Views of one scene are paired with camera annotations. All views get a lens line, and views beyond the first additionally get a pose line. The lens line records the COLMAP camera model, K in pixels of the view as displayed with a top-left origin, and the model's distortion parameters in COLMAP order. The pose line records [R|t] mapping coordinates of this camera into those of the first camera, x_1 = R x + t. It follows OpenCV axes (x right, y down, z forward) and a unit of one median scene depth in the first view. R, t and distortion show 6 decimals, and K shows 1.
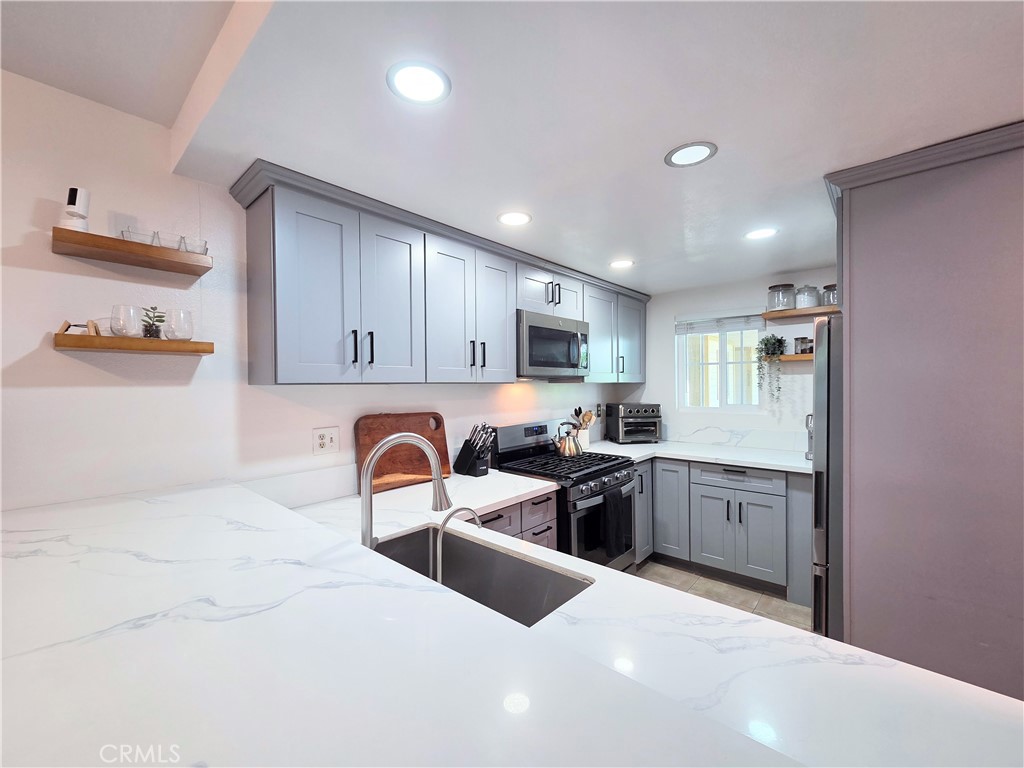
lens RADIAL K [[417.8, 0, 507.1], [0, 417.8, 386.5], [0, 0, 1]] dist [0.002276, 0.000217]
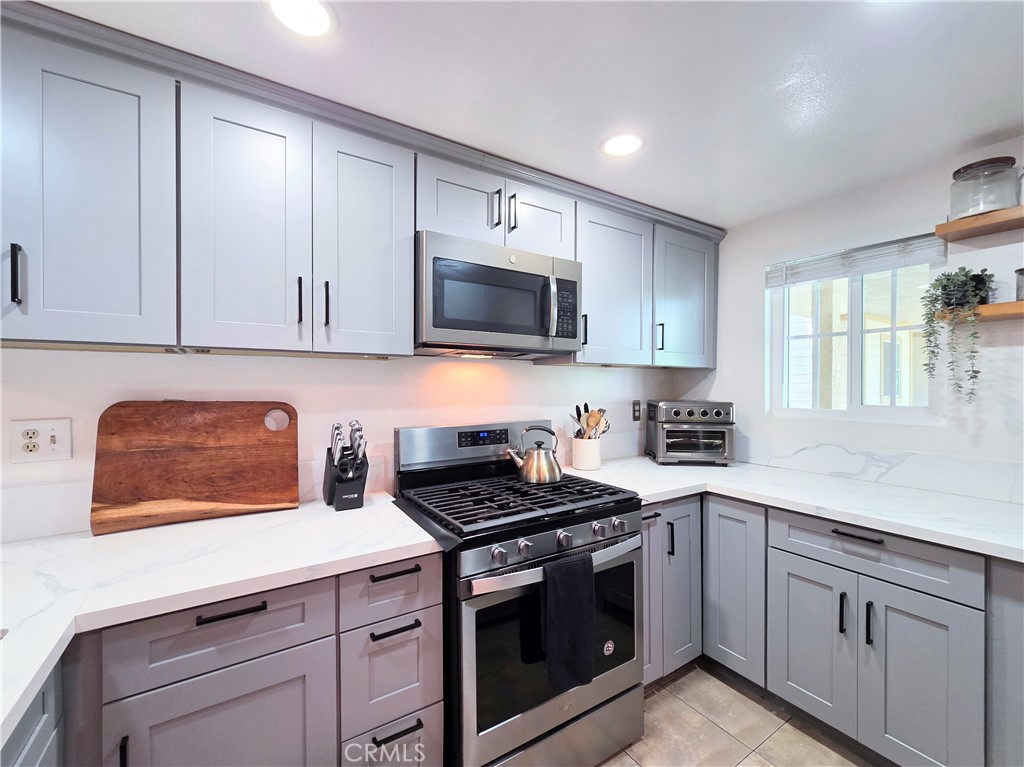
lens RADIAL K [[430.6, 0, 509.0], [0, 430.6, 386.8], [0, 0, 1]] dist [0.000358, -0.000002]
pose [[0.964108, 0.012679, -0.265208, 0.259430], [-0.012534, 0.999919, 0.002241, 0.026218], [0.265215, 0.001163, 0.964189, 0.370054]]
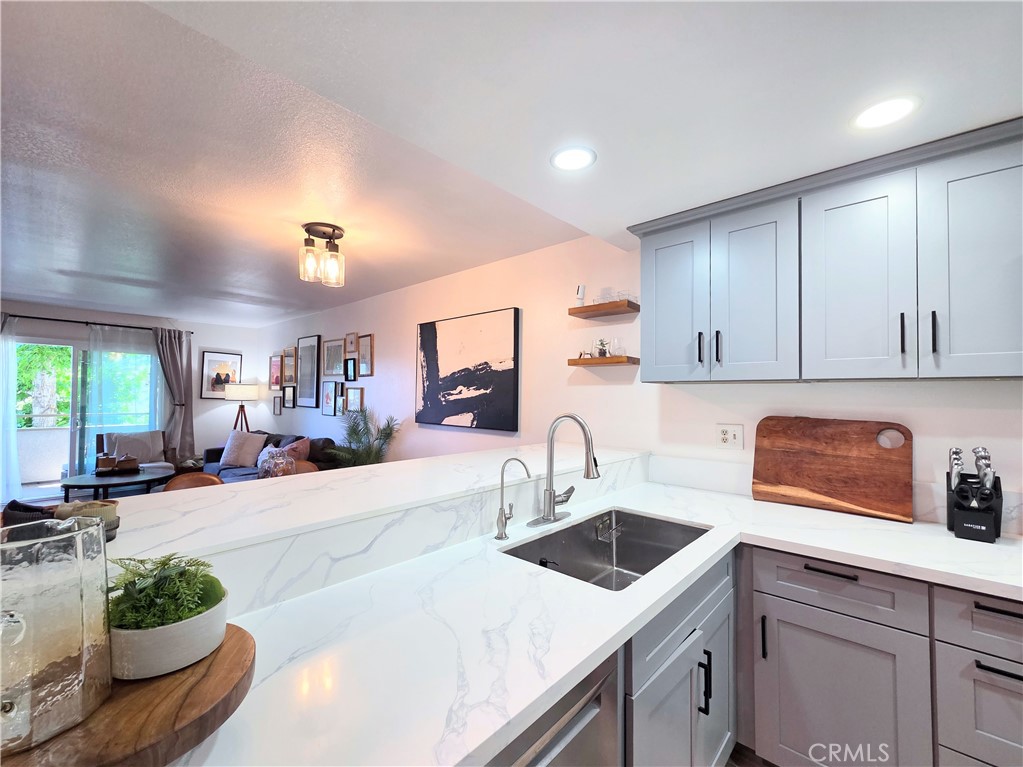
lens RADIAL K [[430.2, 0, 508.5], [0, 430.2, 386.8], [0, 0, 1]] dist [0.000358, -0.000002]
pose [[-0.010034, -0.009861, -0.999901, 0.430043], [-0.013546, 0.999861, -0.009724, 0.014084], [0.999858, 0.013447, -0.010166, 0.292599]]
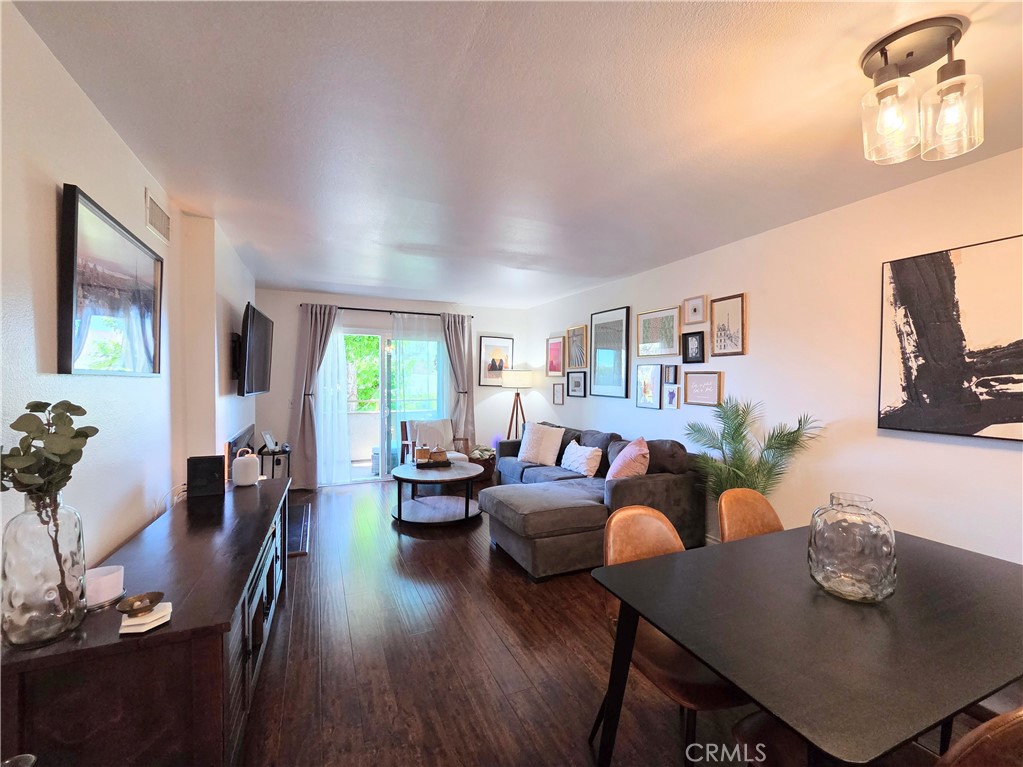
lens RADIAL K [[430.2, 0, 508.5], [0, 430.2, 386.8], [0, 0, 1]] dist [0.000358, -0.000002]
pose [[-0.407620, 0.023447, -0.912850, 0.123610], [-0.004221, 0.999611, 0.027561, 0.019581], [0.913142, 0.015087, -0.407363, -0.283789]]
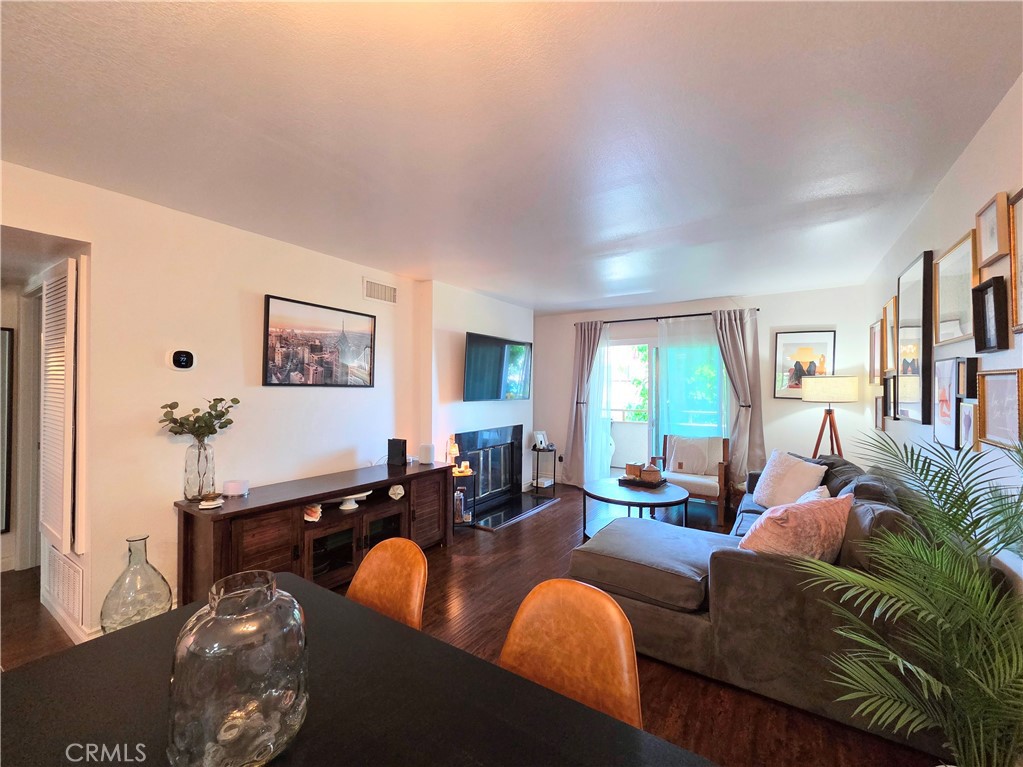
lens RADIAL K [[421.7, 0, 508.6], [0, 421.7, 386.5], [0, 0, 1]] dist [0.000506, -0.000279]
pose [[-0.988812, 0.003484, -0.149126, -0.498362], [0.003415, 0.999994, 0.000721, 0.025498], [0.149128, 0.000204, -0.988818, 0.107084]]
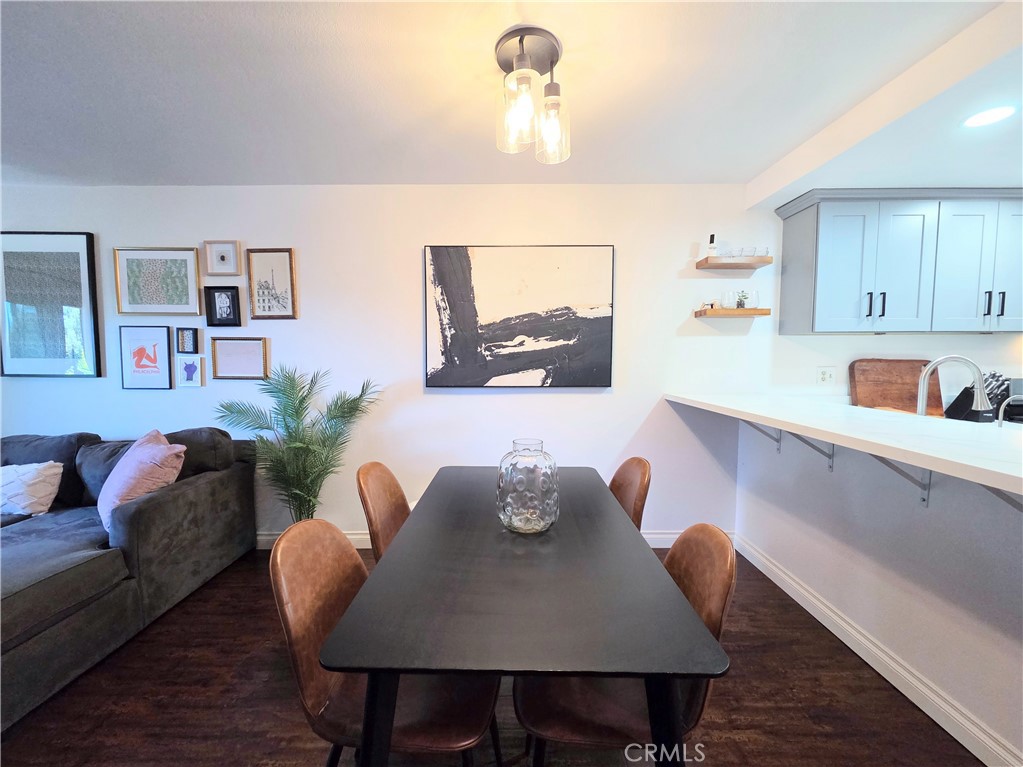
lens RADIAL K [[421.7, 0, 508.6], [0, 421.7, 386.5], [0, 0, 1]] dist [0.000506, -0.000279]
pose [[0.670473, 0.057253, -0.739722, -0.068444], [-0.005659, 0.997384, 0.072066, 0.044951], [0.741912, -0.044132, 0.669043, -0.458946]]
